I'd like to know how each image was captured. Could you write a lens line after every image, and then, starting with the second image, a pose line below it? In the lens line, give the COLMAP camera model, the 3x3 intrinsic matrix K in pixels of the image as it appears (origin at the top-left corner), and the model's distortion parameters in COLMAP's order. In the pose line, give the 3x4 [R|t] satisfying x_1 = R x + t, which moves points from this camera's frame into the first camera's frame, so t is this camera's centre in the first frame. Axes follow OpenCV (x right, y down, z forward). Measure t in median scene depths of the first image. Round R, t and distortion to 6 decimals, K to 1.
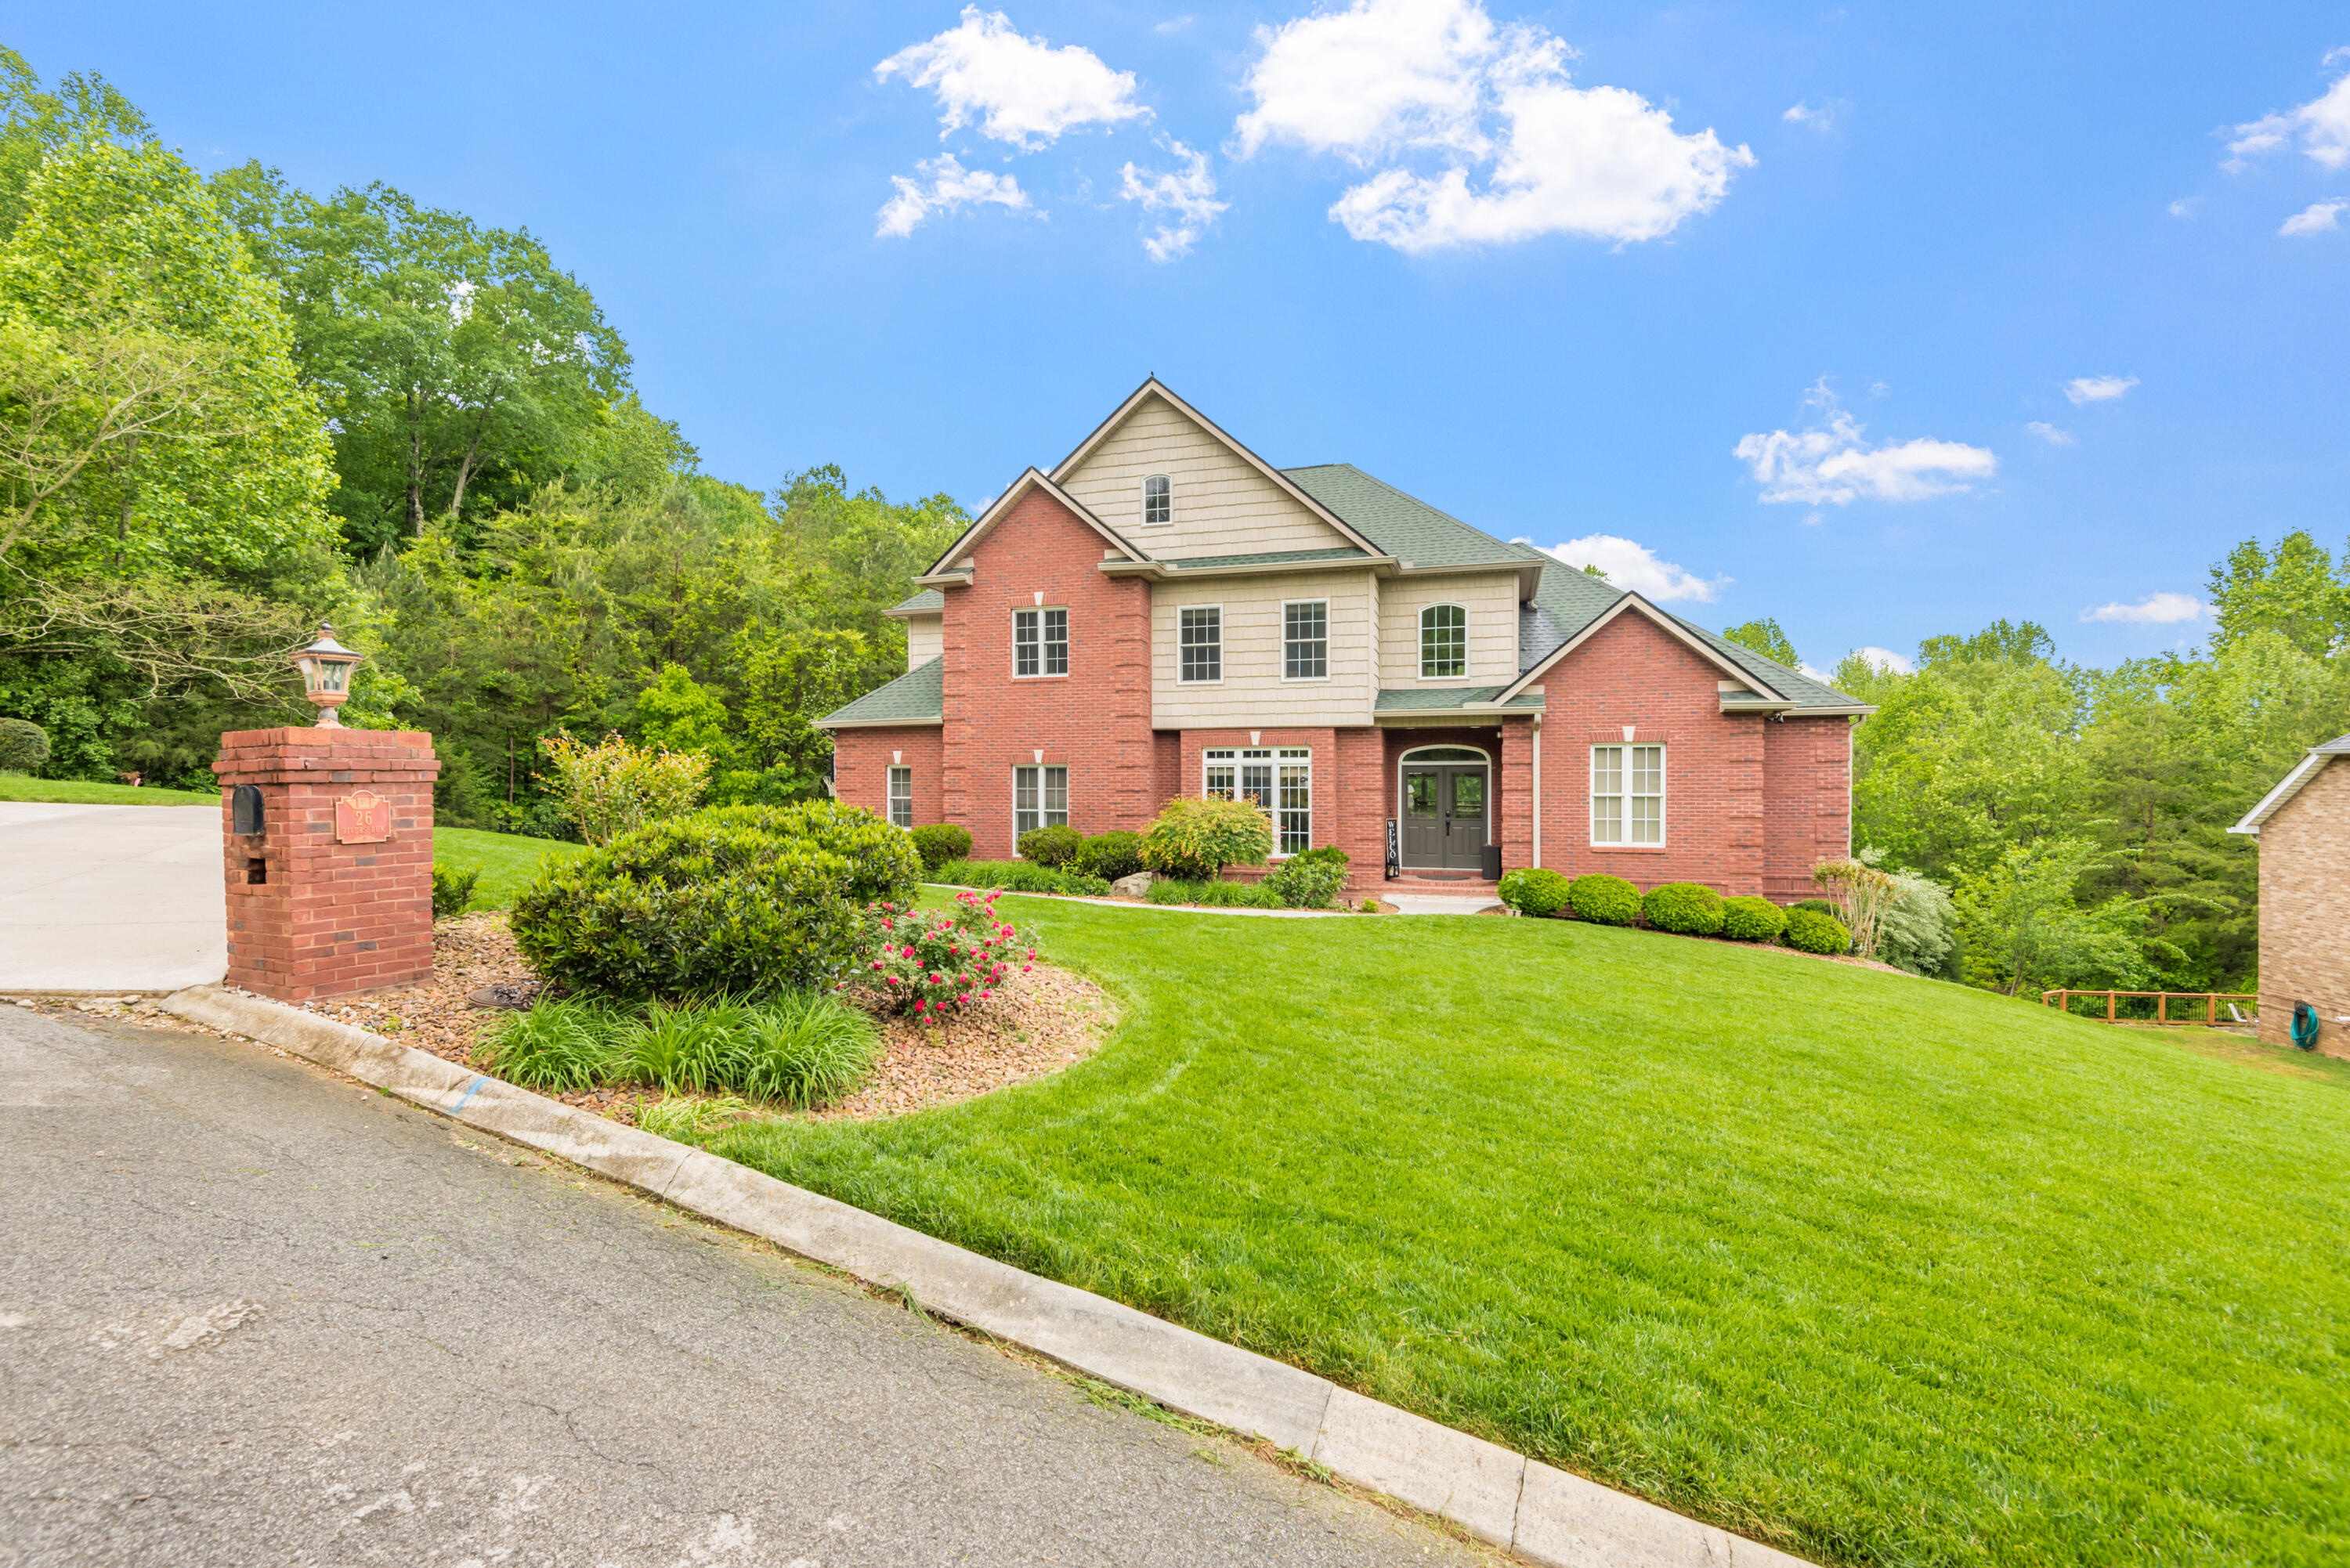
lens RADIAL K [[1060.8, 0, 1169.0], [0, 1060.8, 789.3], [0, 0, 1]] dist [0.021633, -0.013285]
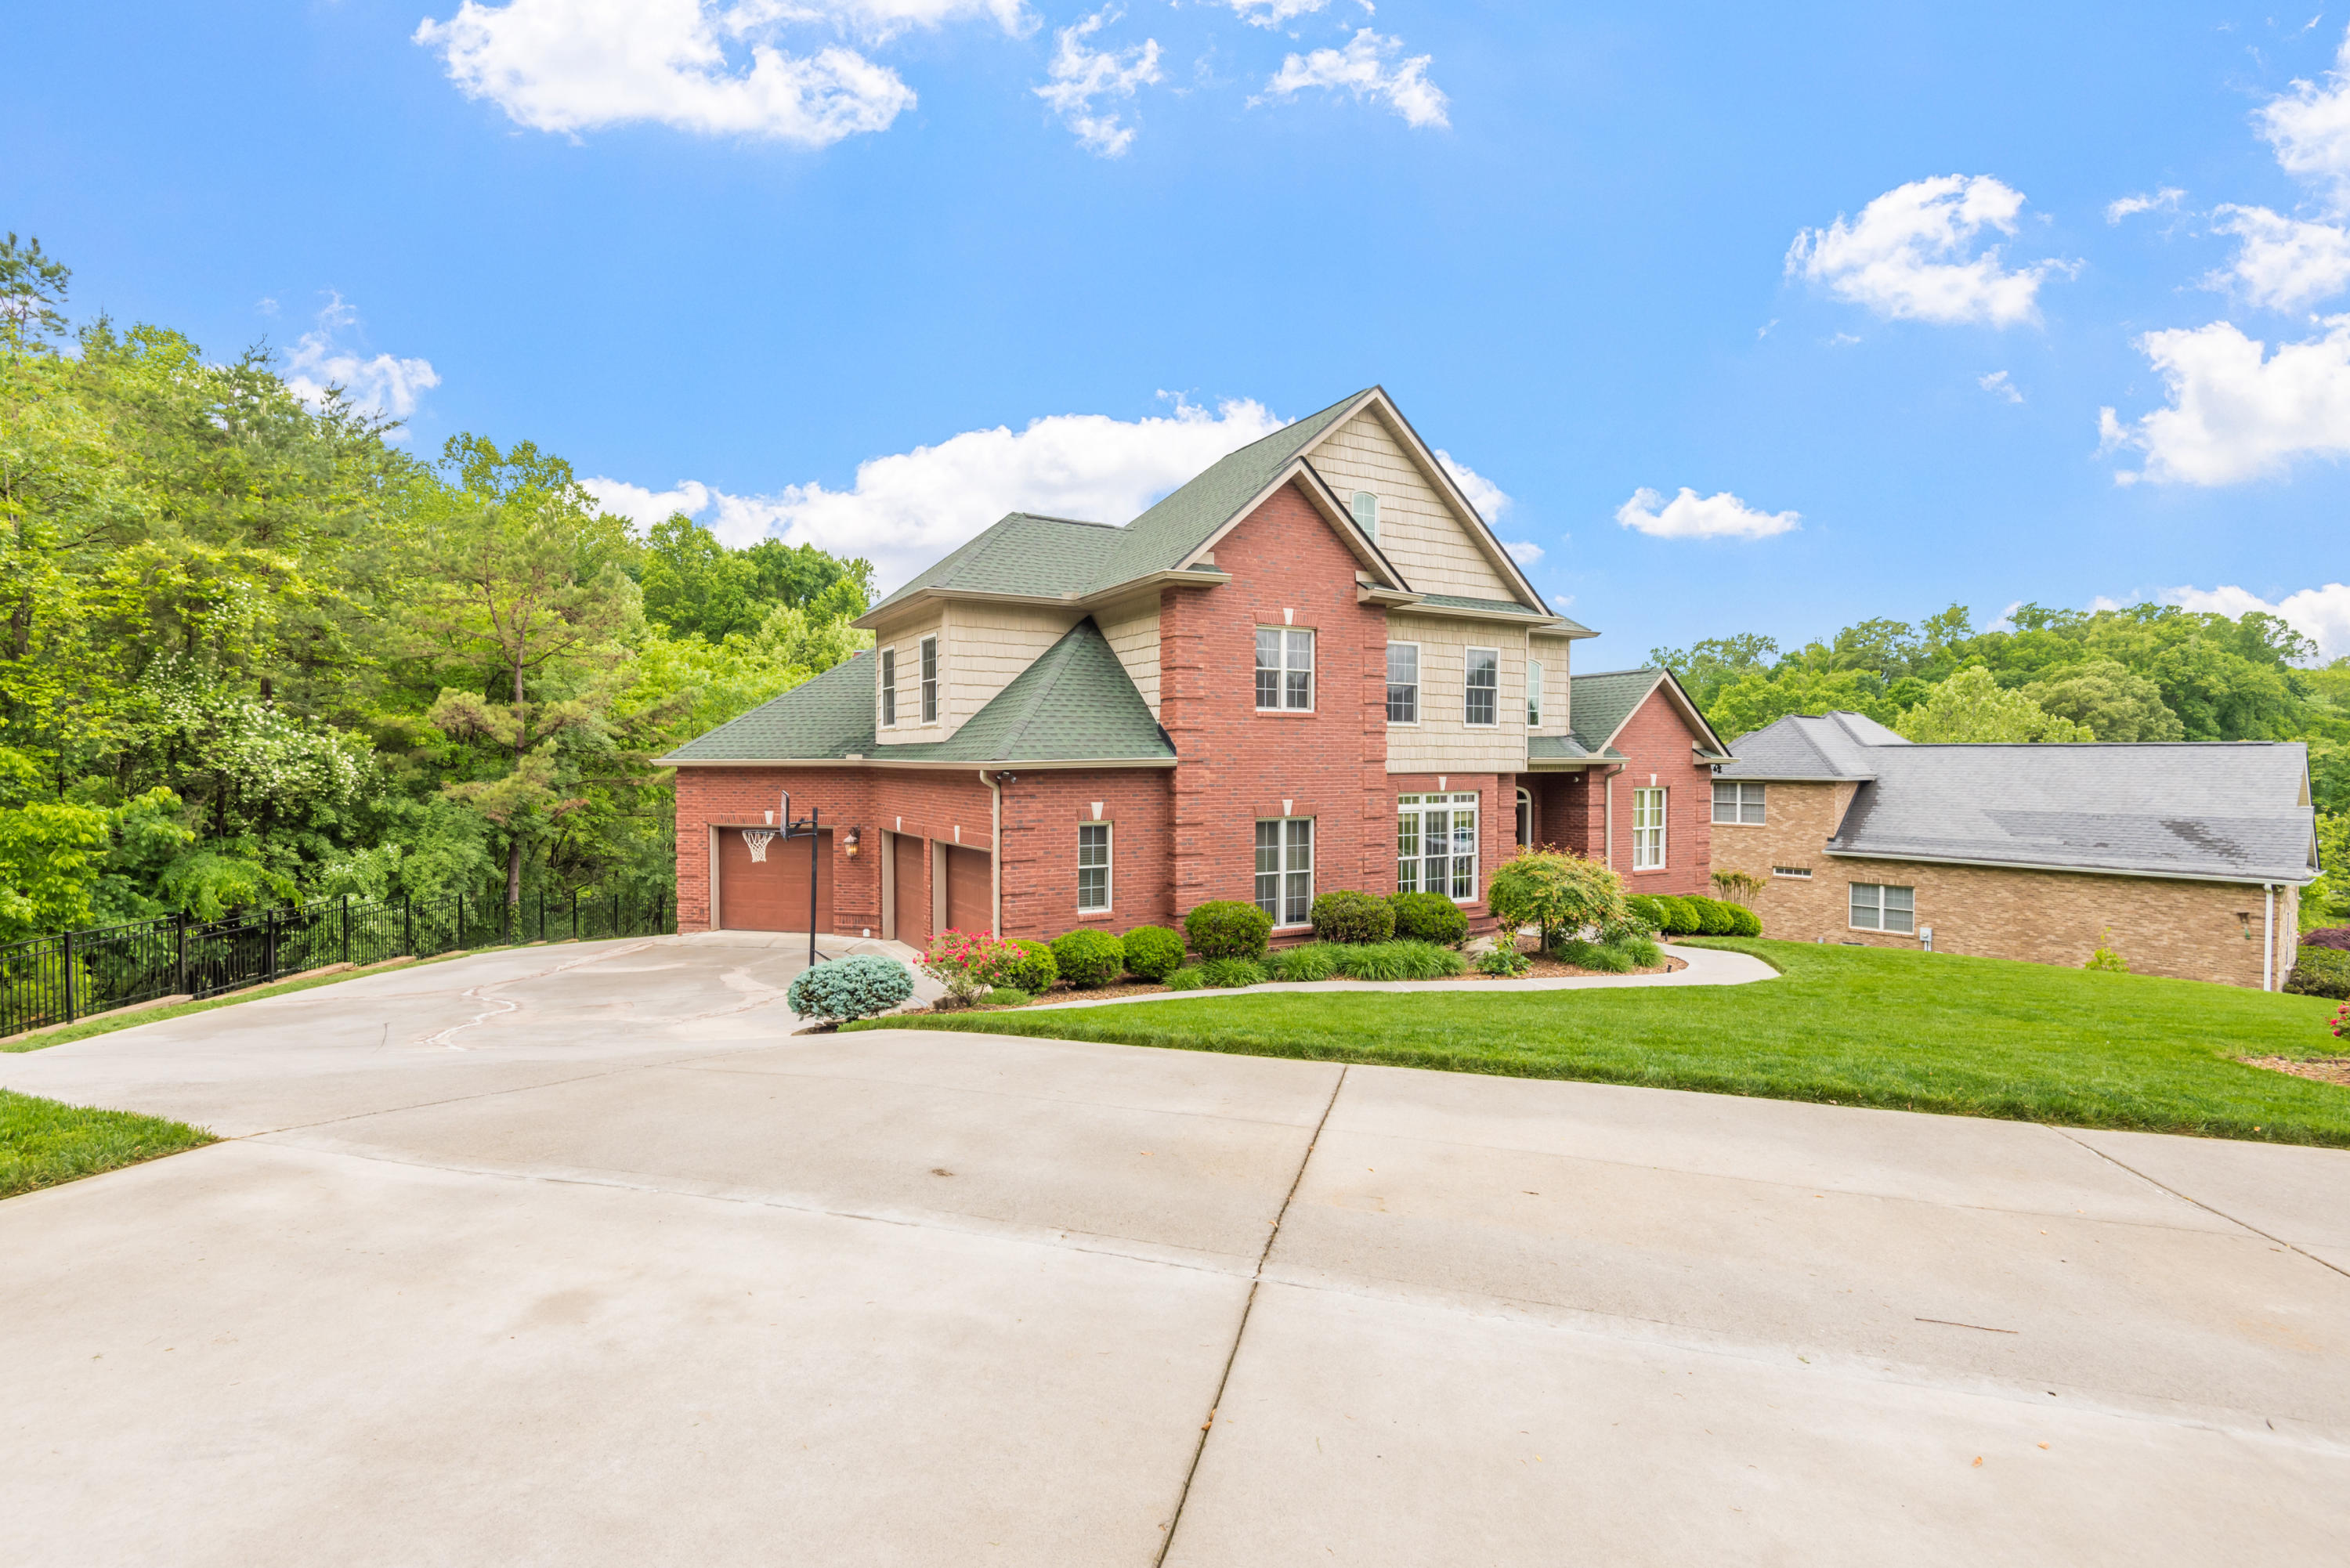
lens RADIAL K [[1060.8, 0, 1159.8], [0, 1060.8, 779.3], [0, 0, 1]] dist [0.021633, -0.013285]
pose [[0.679773, -0.013435, 0.733299, -0.801550], [0.004998, 0.999894, 0.013687, -0.065591], [-0.733405, -0.005639, 0.679768, 0.516009]]
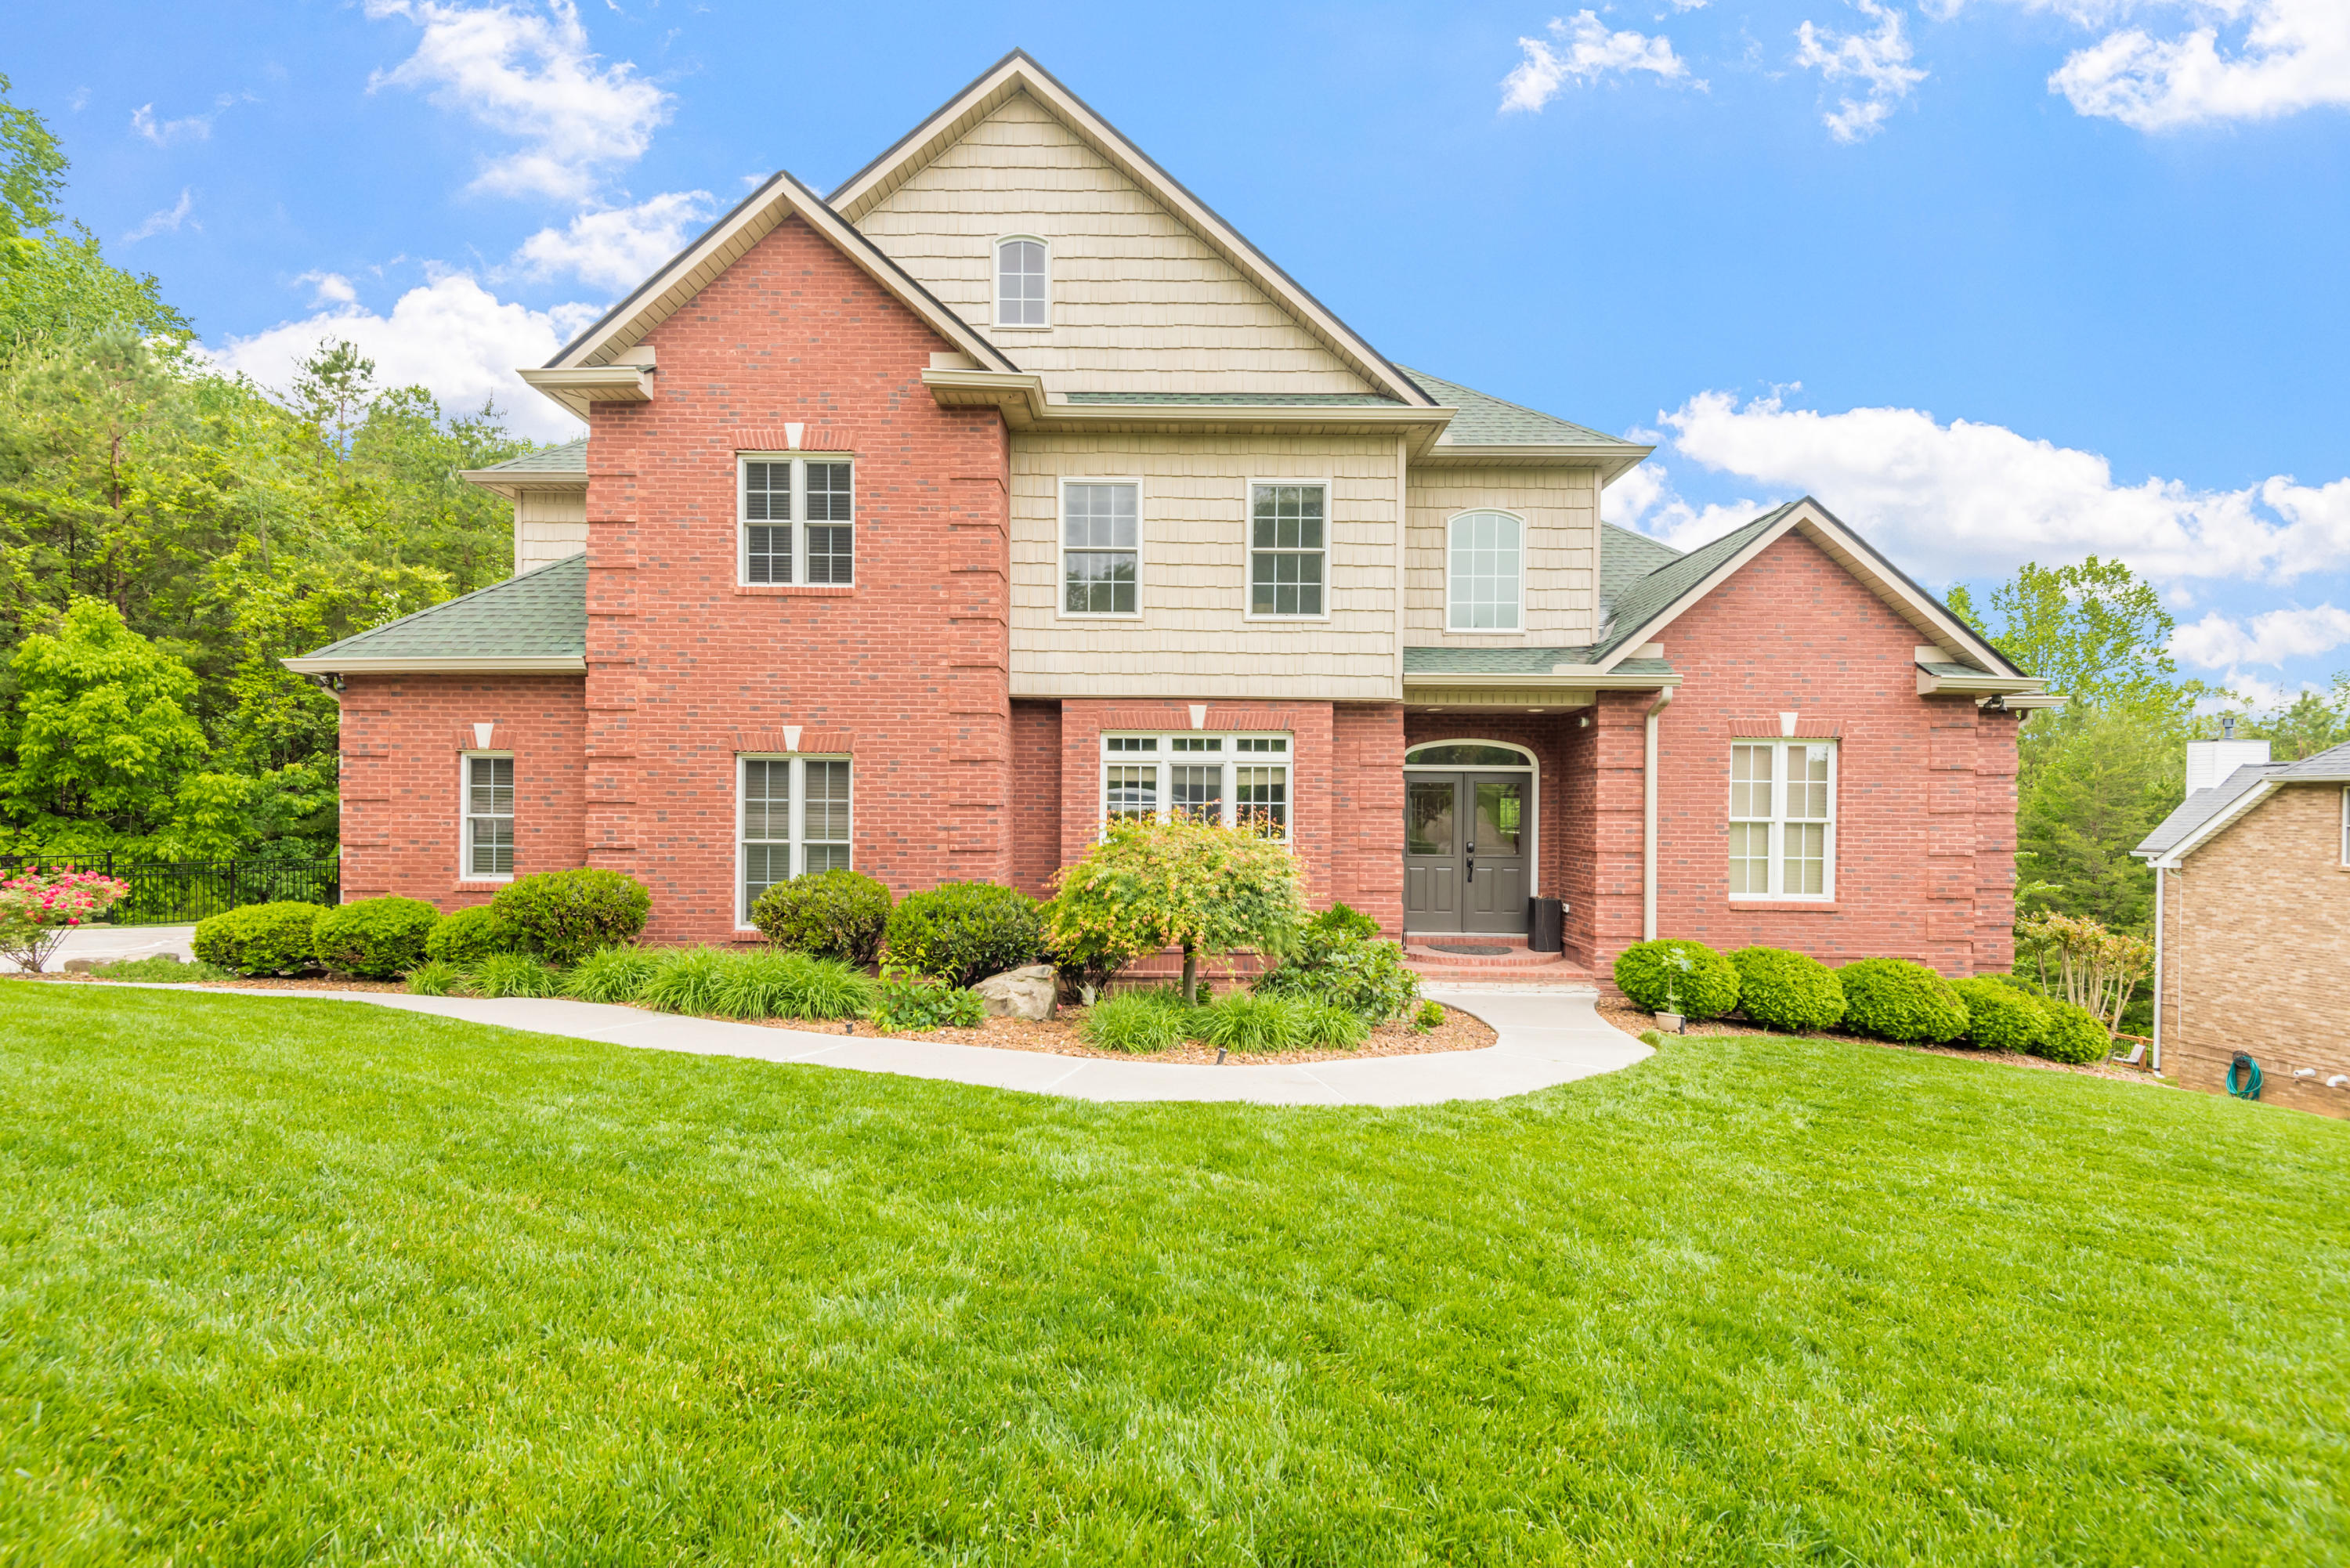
lens RADIAL K [[1060.8, 0, 1168.8], [0, 1060.8, 816.9], [0, 0, 1]] dist [0.021633, -0.013285]
pose [[0.956370, 0.008320, 0.292041, -0.098802], [-0.008375, 0.999964, -0.001061, 0.006638], [-0.292039, -0.001431, 0.956405, 0.448518]]
